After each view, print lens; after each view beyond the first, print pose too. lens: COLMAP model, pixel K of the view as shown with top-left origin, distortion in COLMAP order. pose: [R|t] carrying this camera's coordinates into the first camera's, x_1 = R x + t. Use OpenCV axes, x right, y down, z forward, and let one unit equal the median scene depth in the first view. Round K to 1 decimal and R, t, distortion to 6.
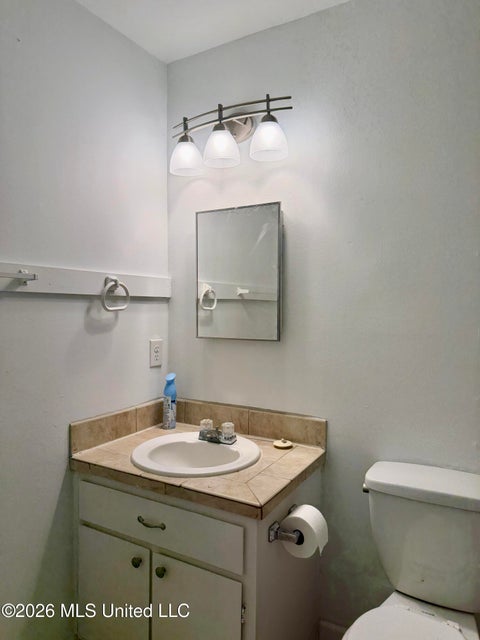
lens RADIAL K [[461.3, 0, 240.0], [0, 461.3, 320.0], [0, 0, 1]] dist [0.128745, -0.174224]
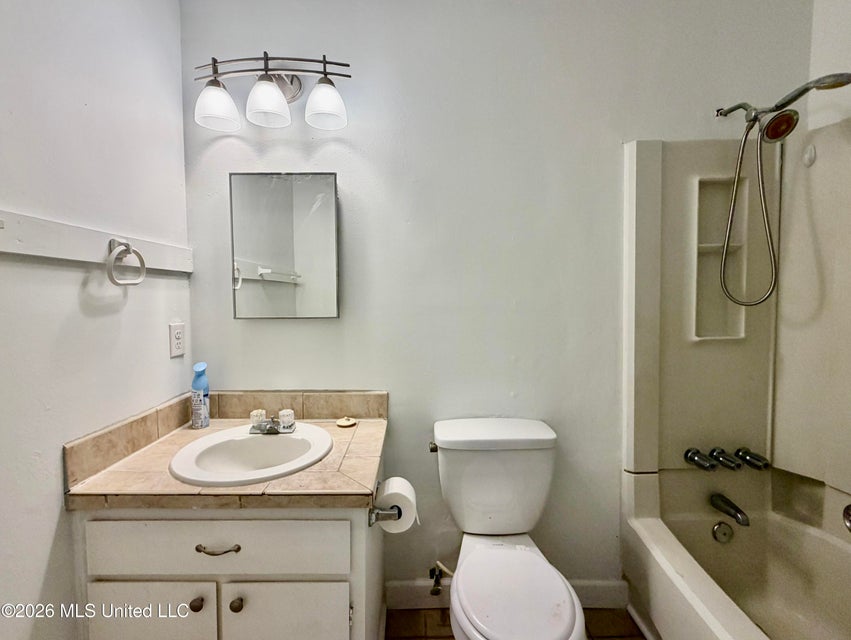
lens RADIAL K [[391.1, 0, 424.0], [0, 391.1, 313.2], [0, 0, 1]] dist [0.017412, 0.000150]
pose [[0.866104, -0.031765, 0.498854, -0.170399], [0.025428, 0.999487, 0.019494, 0.024788], [-0.499217, -0.004199, 0.866467, 0.204746]]
